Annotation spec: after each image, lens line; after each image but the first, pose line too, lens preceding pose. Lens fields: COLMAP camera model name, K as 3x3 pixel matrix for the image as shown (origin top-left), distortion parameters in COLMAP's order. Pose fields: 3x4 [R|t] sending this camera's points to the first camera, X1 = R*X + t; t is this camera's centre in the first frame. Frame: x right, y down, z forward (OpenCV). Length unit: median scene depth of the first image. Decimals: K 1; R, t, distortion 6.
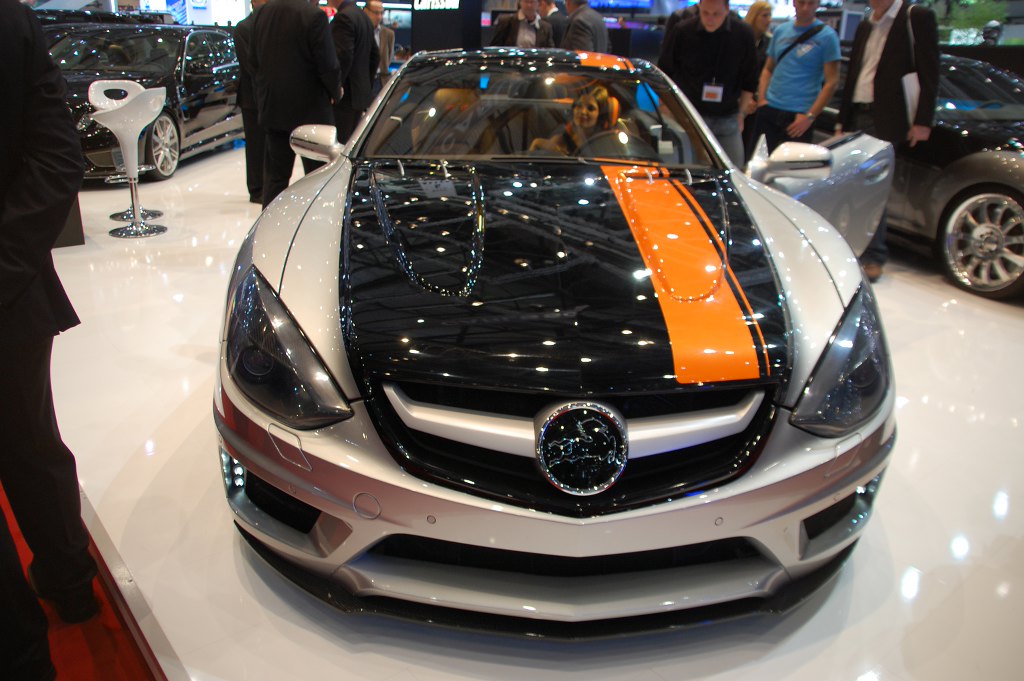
lens RADIAL K [[799.6, 0, 507.6], [0, 799.6, 340.2], [0, 0, 1]] dist [-0.126402, 0.087024]
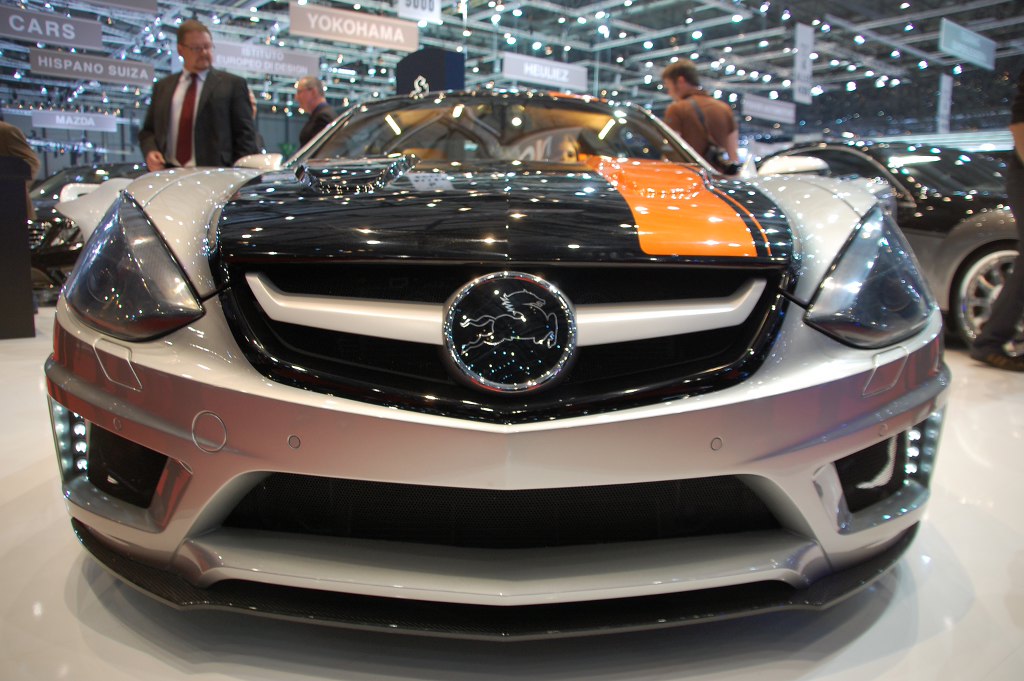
lens RADIAL K [[799.6, 0, 513.6], [0, 799.6, 338.0], [0, 0, 1]] dist [-0.126402, 0.087024]
pose [[0.999836, -0.017936, -0.002365, 0.091460], [0.016966, 0.974983, -0.221632, 0.276589], [0.006281, 0.221556, 0.975127, 0.295111]]
